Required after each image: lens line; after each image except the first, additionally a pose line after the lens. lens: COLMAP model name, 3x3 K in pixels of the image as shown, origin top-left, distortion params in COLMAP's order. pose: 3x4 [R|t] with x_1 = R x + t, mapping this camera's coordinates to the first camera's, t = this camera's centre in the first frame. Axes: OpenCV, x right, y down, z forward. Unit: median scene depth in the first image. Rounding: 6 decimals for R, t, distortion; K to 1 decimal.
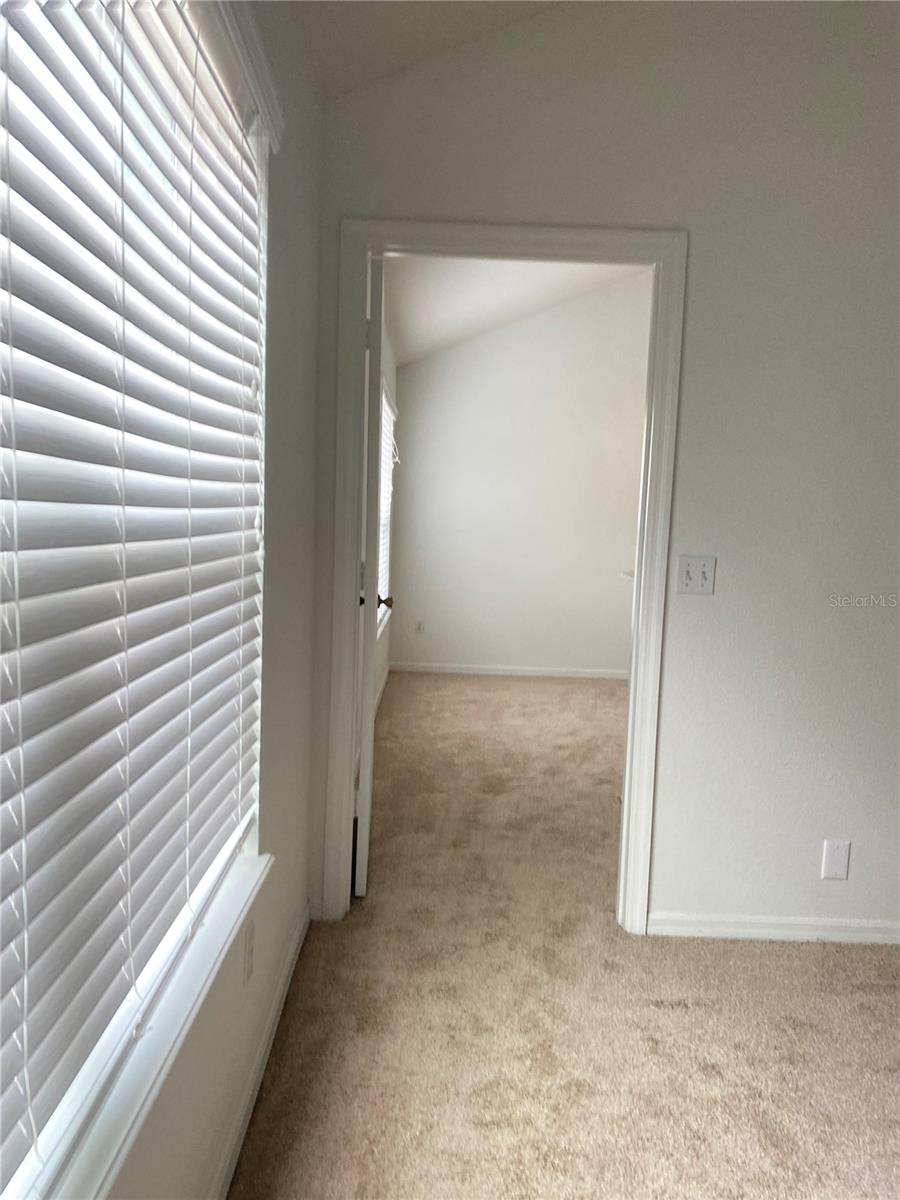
lens RADIAL K [[907.2, 0, 449.4], [0, 907.2, 605.7], [0, 0, 1]] dist [0.004168, 0.016809]
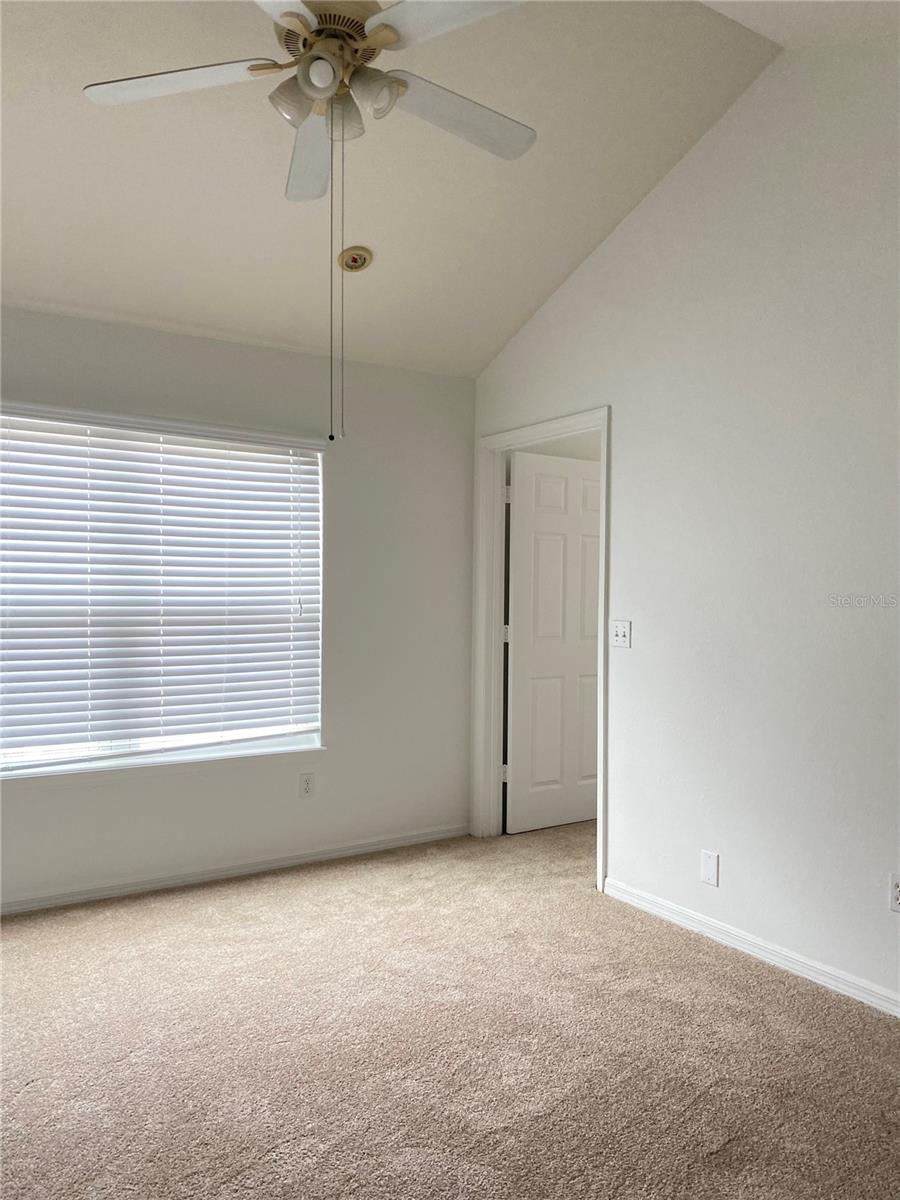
lens RADIAL K [[907.2, 0, 450.4], [0, 907.2, 596.8], [0, 0, 1]] dist [0.004168, 0.016809]
pose [[0.533867, -0.025803, -0.845175, 1.486552], [-0.067414, 0.995054, -0.072961, 0.033353], [0.842877, 0.095928, 0.529487, 0.026237]]
